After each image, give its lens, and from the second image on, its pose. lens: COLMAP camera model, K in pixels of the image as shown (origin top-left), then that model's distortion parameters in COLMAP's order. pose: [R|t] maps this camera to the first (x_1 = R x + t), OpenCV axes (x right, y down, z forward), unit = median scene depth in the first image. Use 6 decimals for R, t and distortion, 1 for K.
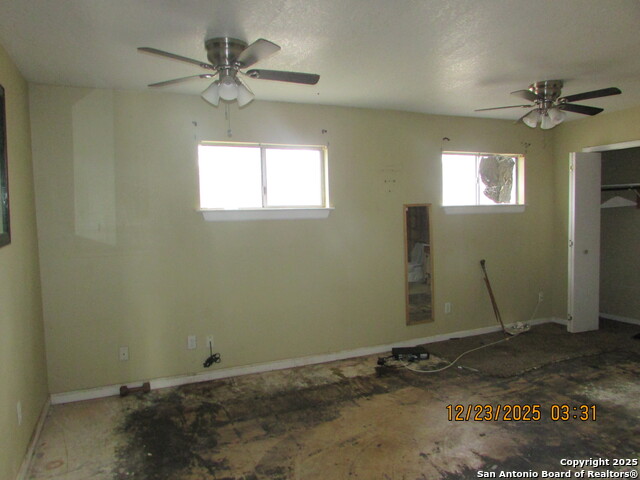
lens RADIAL K [[449.3, 0, 315.3], [0, 449.3, 241.0], [0, 0, 1]] dist [-0.041025, 0.029298]
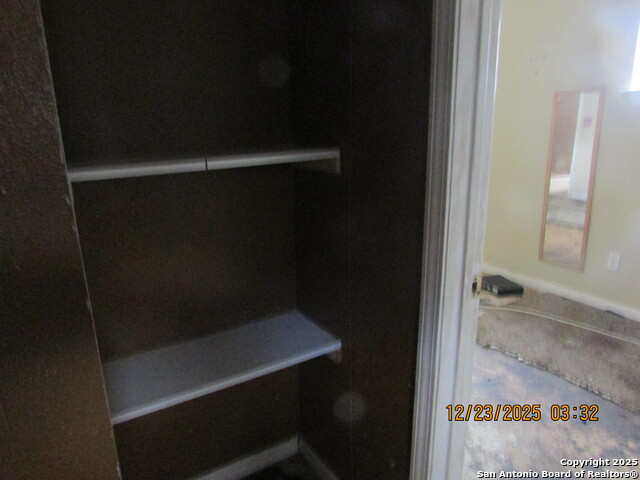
lens RADIAL K [[449.3, 0, 319.3], [0, 449.3, 240.8], [0, 0, 1]] dist [-0.041025, 0.029298]
pose [[0.136366, 0.288995, -0.947568, 1.103757], [-0.051966, 0.957273, 0.284477, -0.044199], [0.989295, 0.010449, 0.145557, 0.682933]]
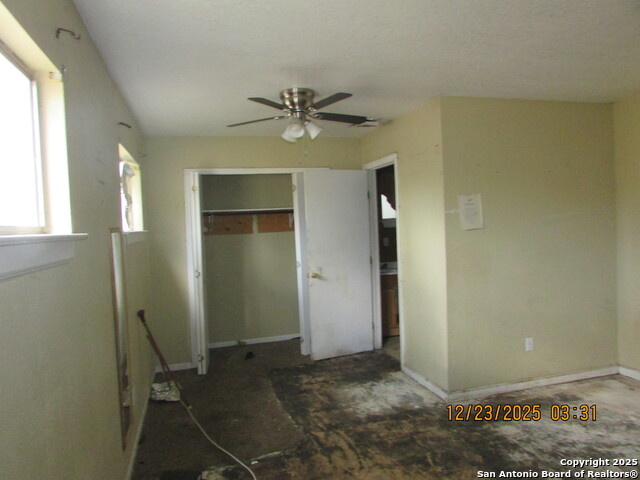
lens RADIAL K [[449.3, 0, 321.7], [0, 449.3, 238.9], [0, 0, 1]] dist [-0.041025, 0.029298]
pose [[0.140625, -0.018173, 0.989896, -0.374765], [0.101560, 0.994822, 0.003835, -0.058611], [-0.984840, 0.099995, 0.141743, 0.857266]]
